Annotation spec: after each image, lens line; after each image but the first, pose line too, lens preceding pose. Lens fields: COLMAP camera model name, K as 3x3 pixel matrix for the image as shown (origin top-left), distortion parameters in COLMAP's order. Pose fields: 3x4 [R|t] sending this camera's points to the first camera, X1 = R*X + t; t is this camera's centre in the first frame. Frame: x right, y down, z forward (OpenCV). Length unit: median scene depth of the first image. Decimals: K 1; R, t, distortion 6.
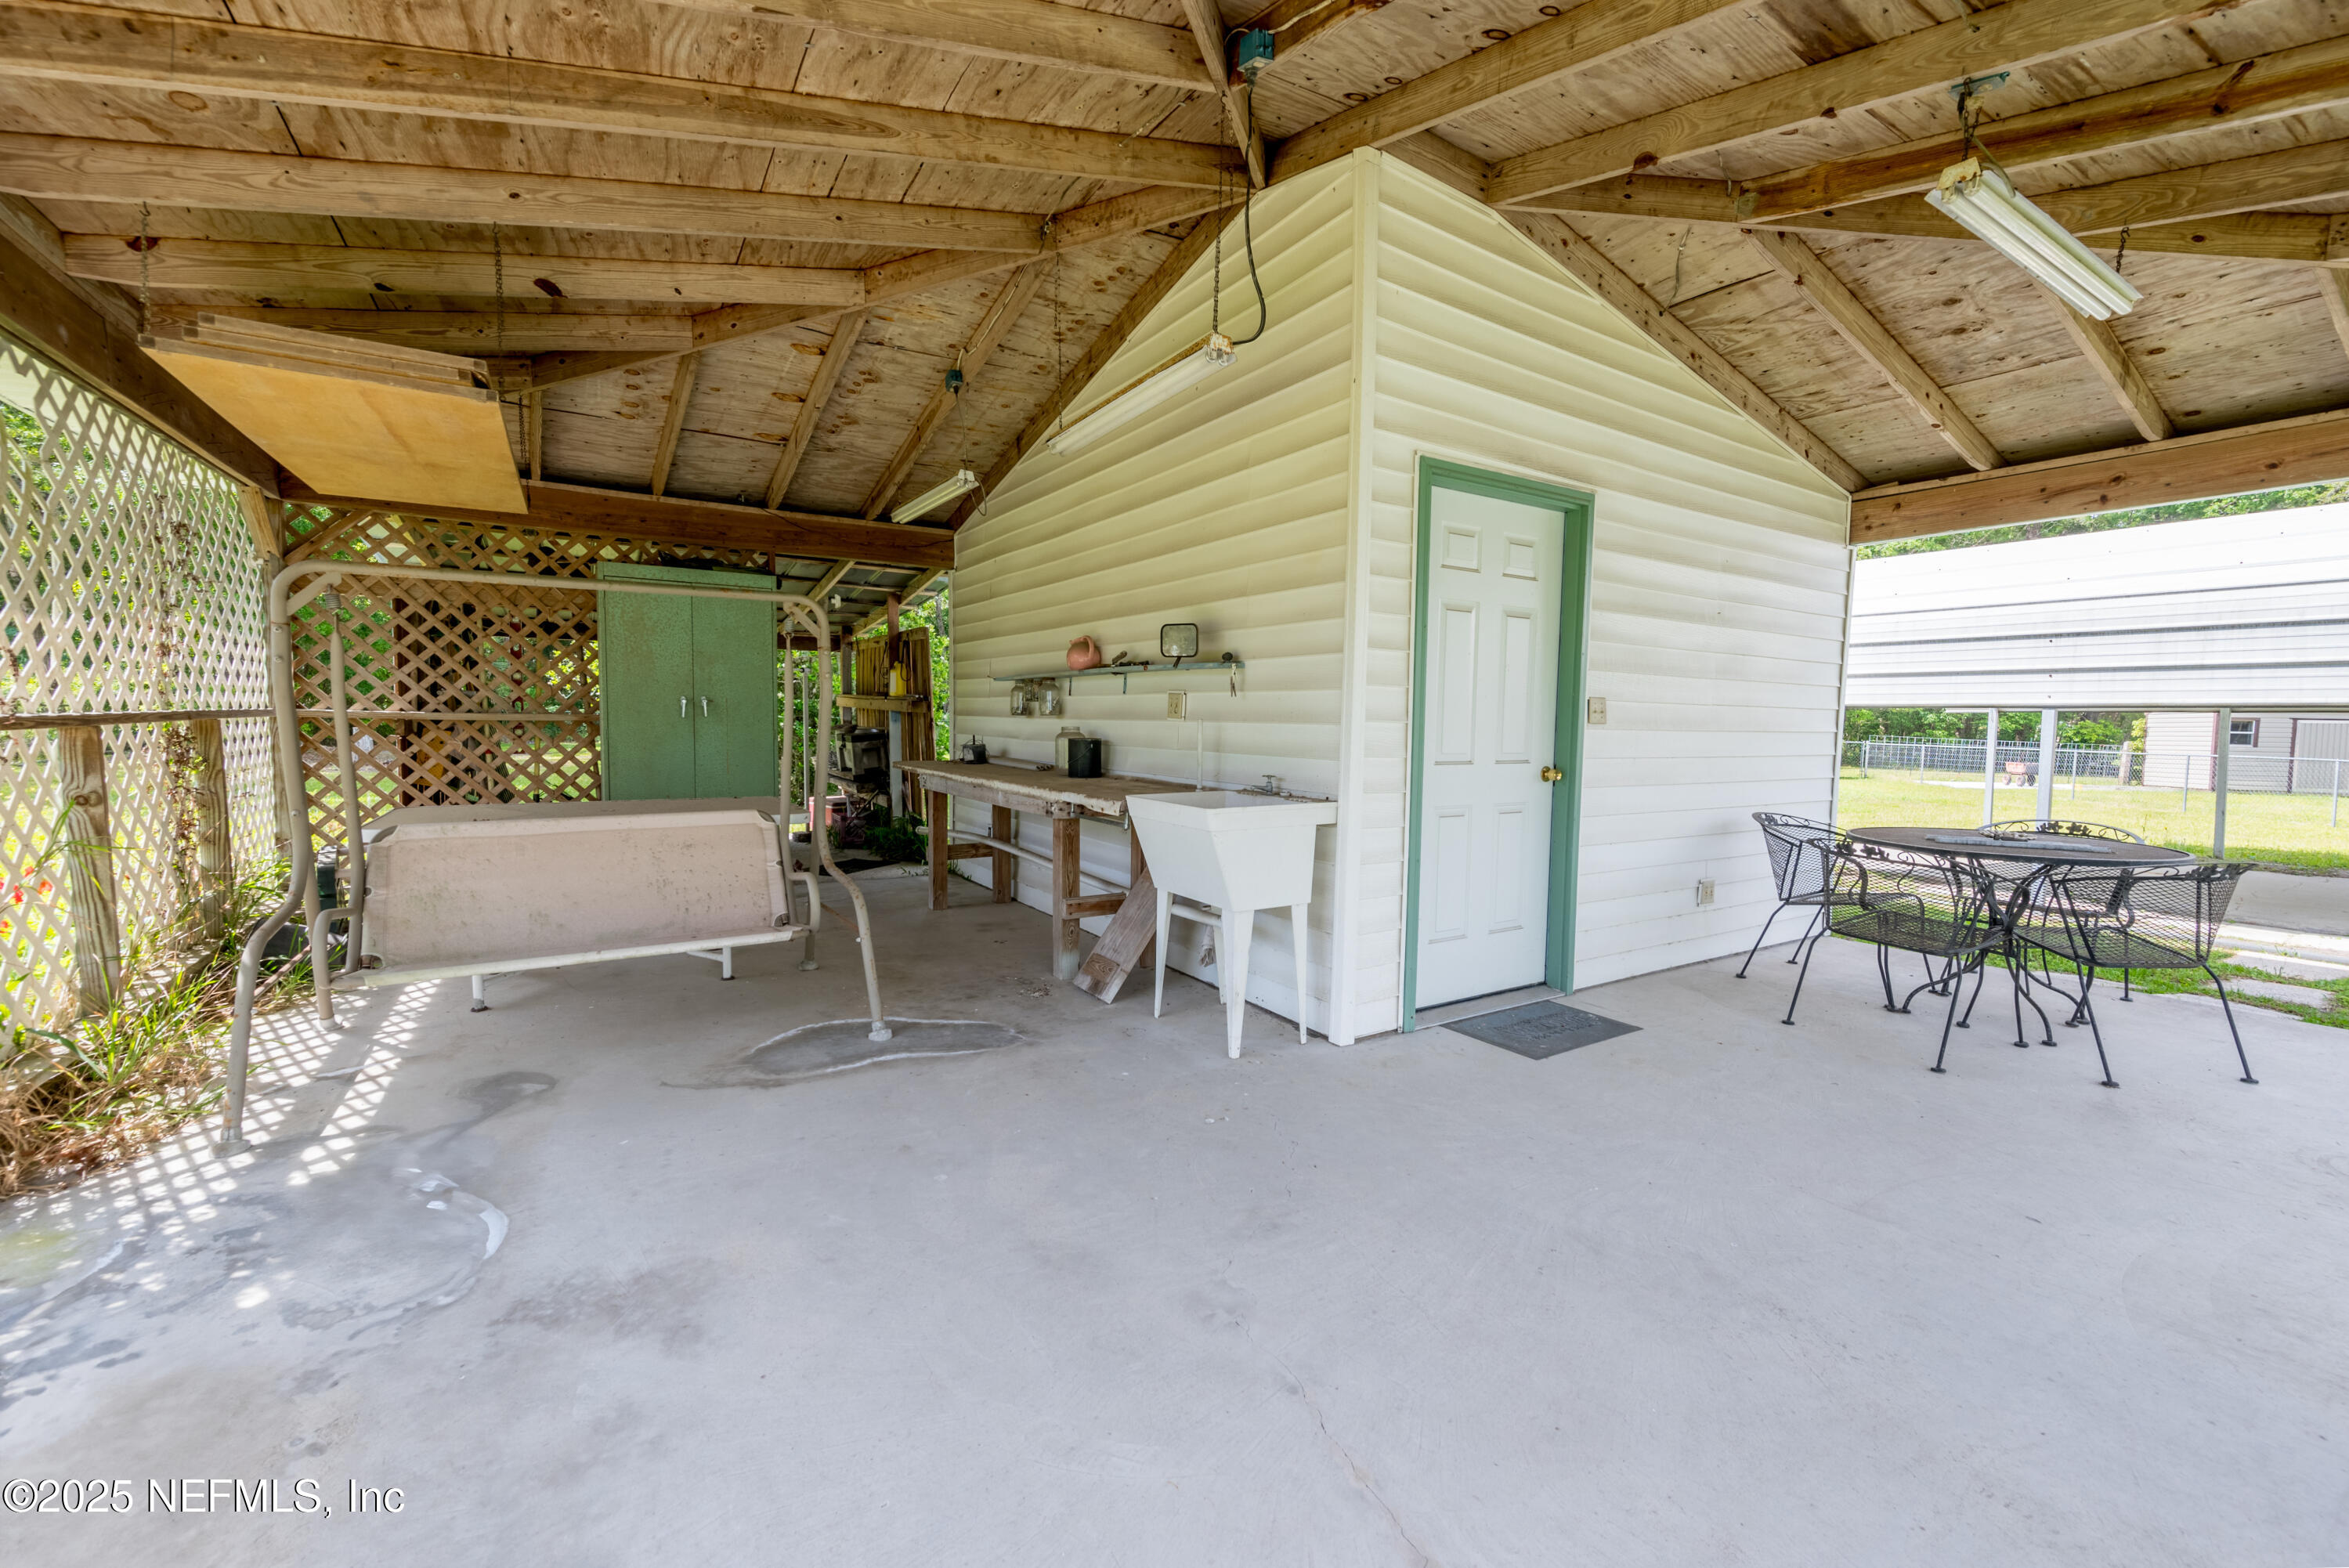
lens RADIAL K [[940.0, 0, 1181.1], [0, 940.0, 780.6], [0, 0, 1]] dist [-0.000560, 0.000535]
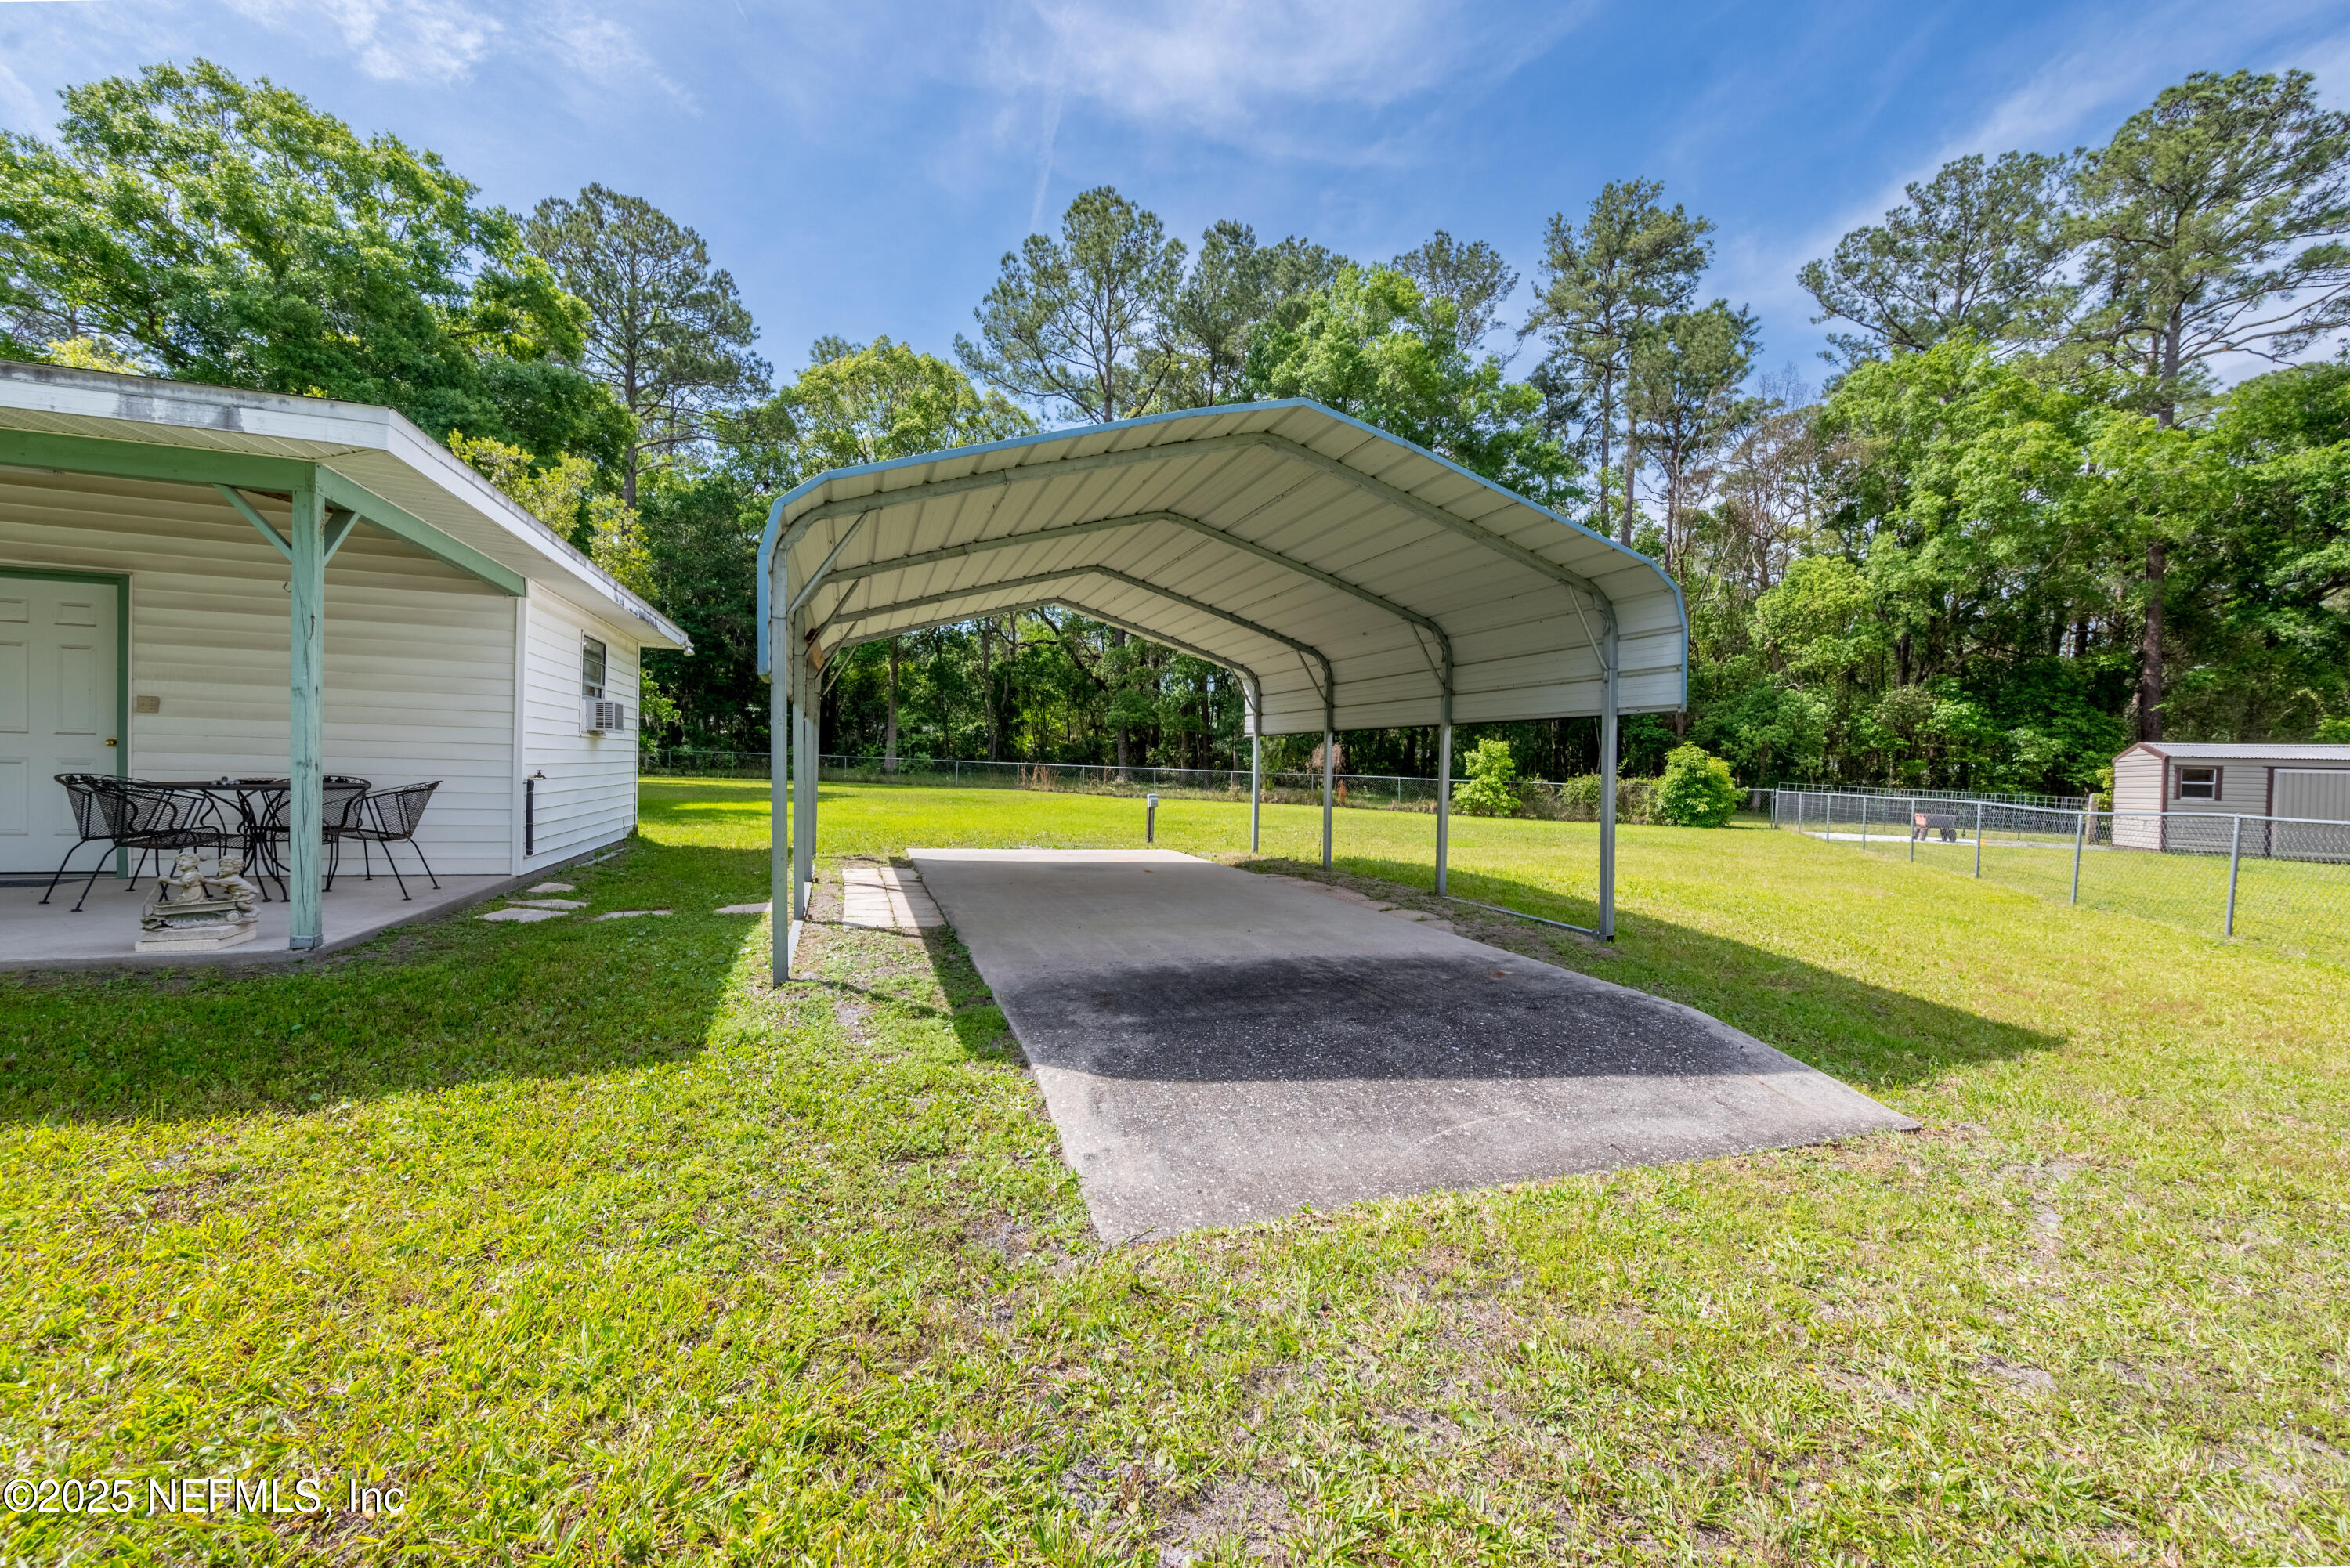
lens RADIAL K [[940.3, 0, 1165.9], [0, 940.3, 785.4], [0, 0, 1]] dist [-0.000560, 0.000535]
pose [[0.972720, 0.016370, -0.231404, 2.381404], [-0.028173, 0.998460, -0.047795, 0.100712], [0.230265, 0.053010, 0.971683, -0.195947]]
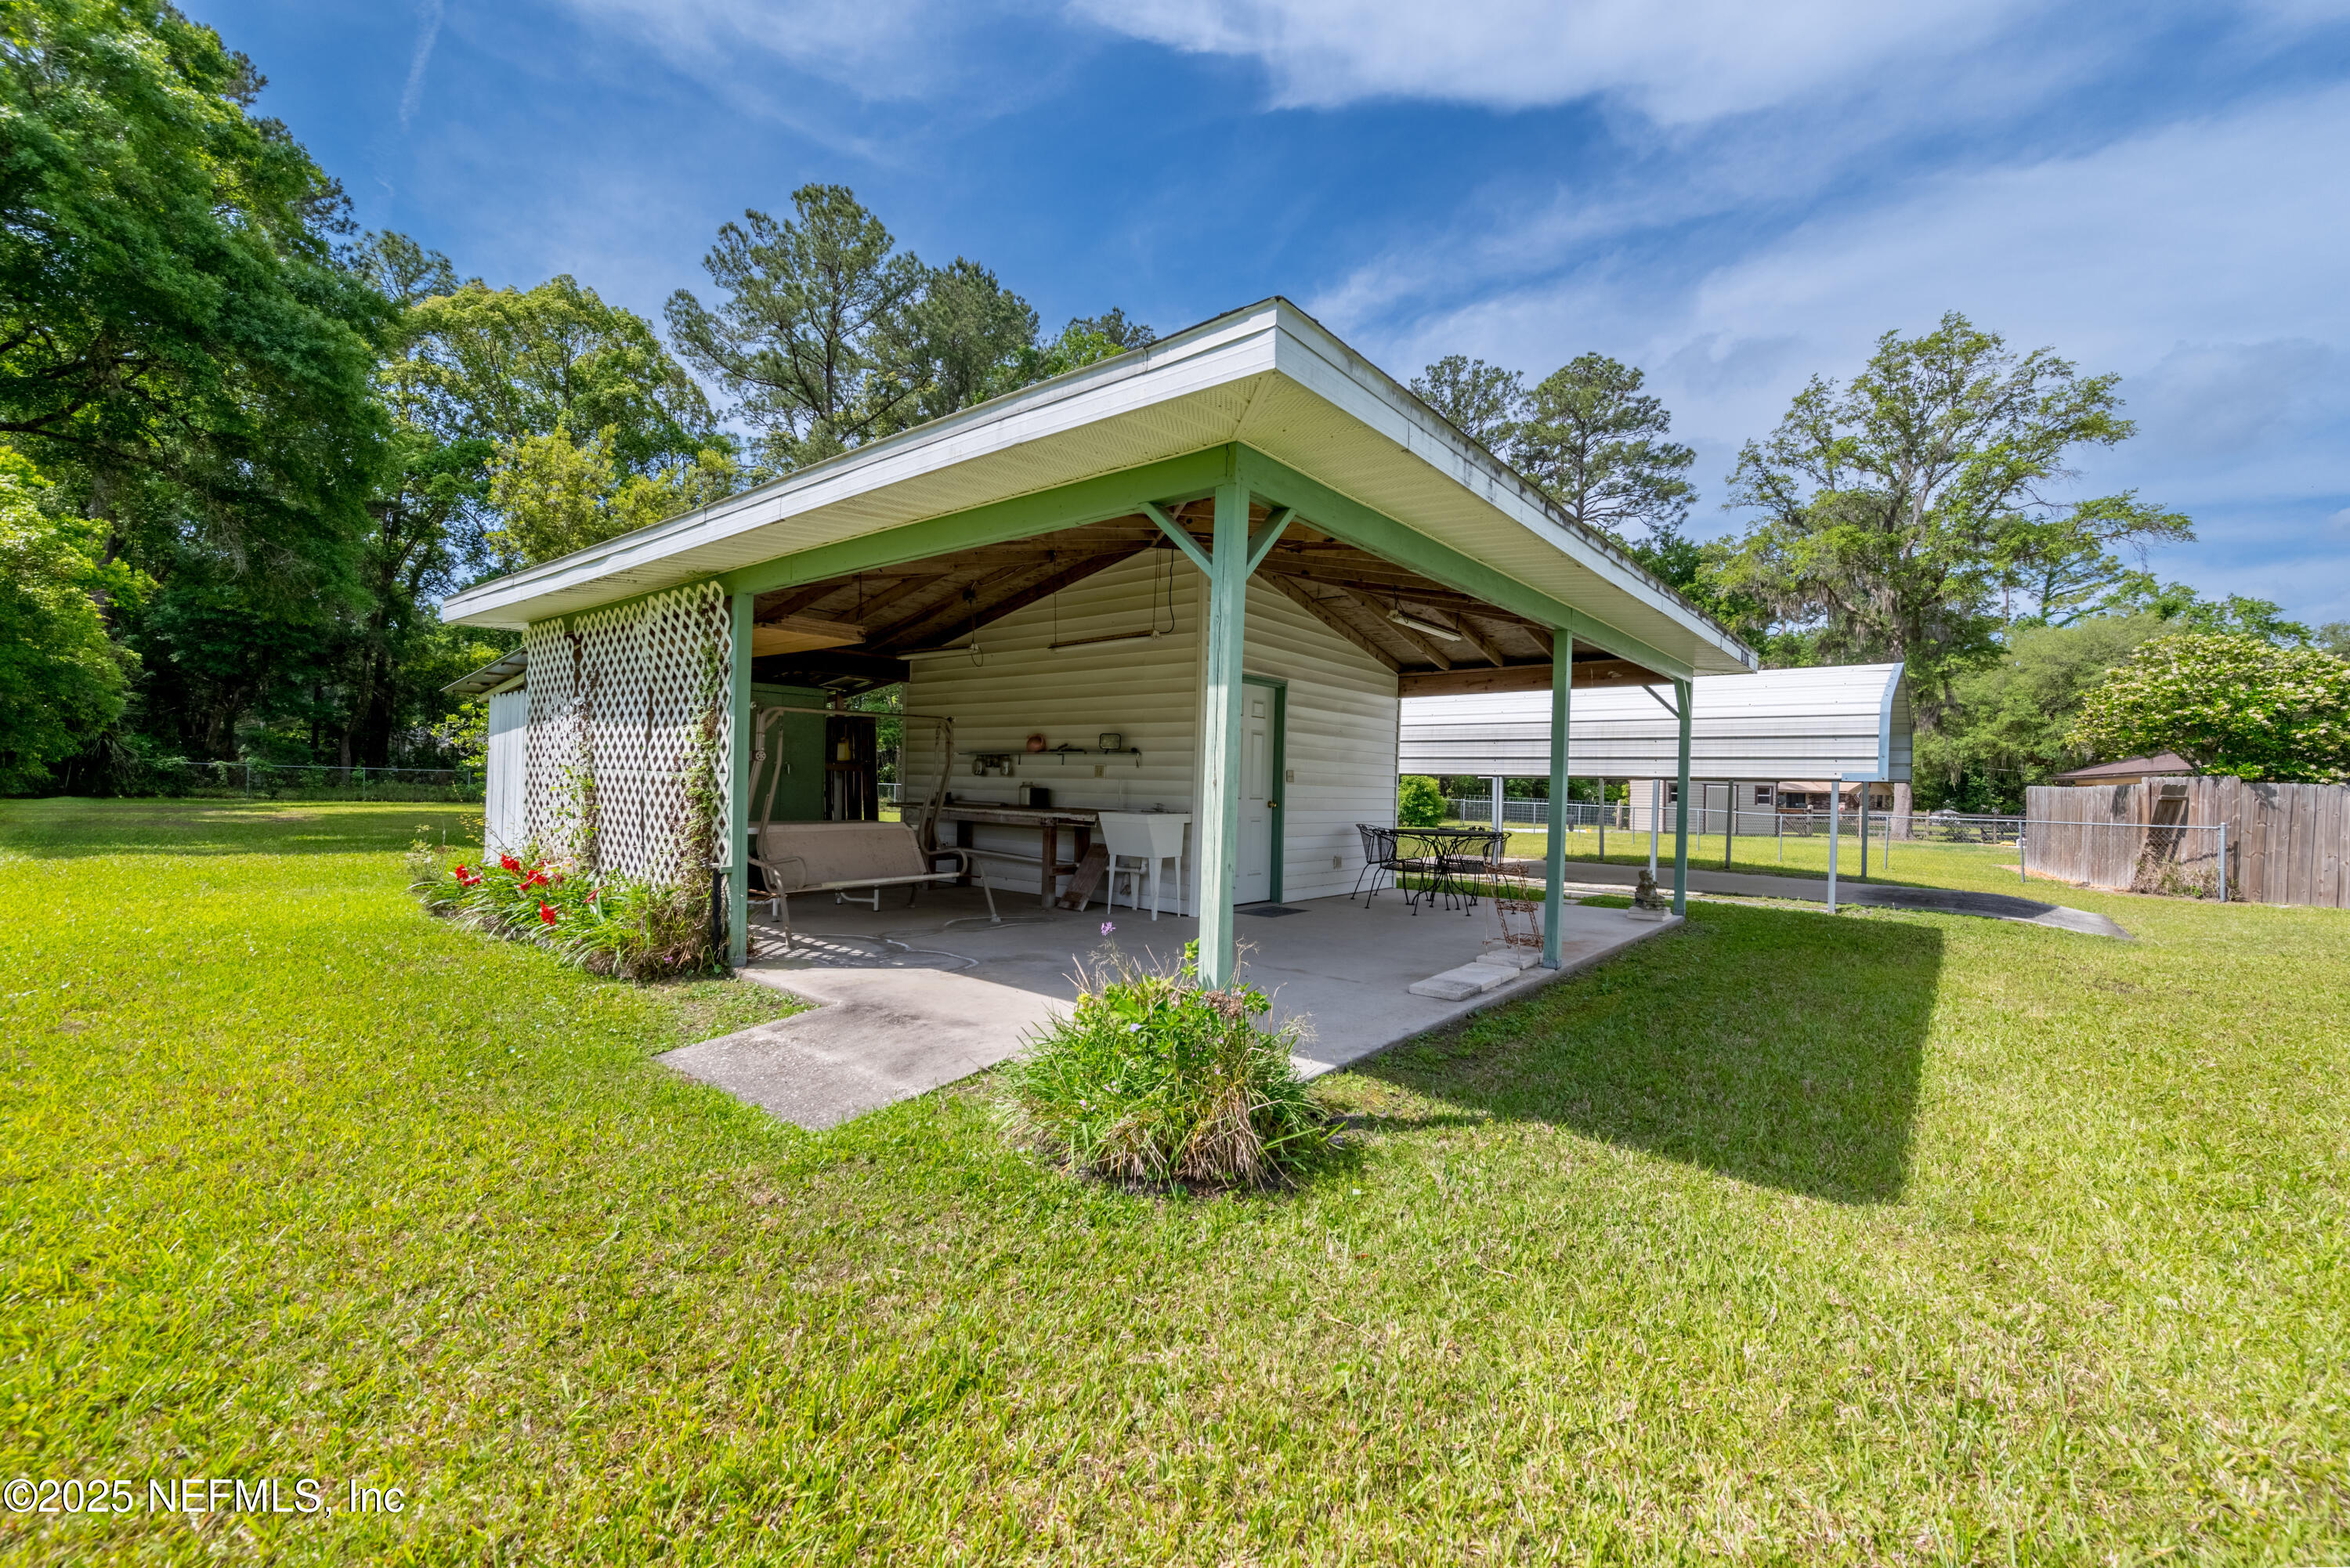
lens RADIAL K [[940.3, 0, 1171.3], [0, 940.3, 783.3], [0, 0, 1]] dist [-0.000560, 0.000535]
pose [[0.952615, 0.007274, 0.304090, -0.451278], [0.011247, 0.998188, -0.059112, 0.063657], [-0.303969, 0.059731, 0.950807, -0.925063]]
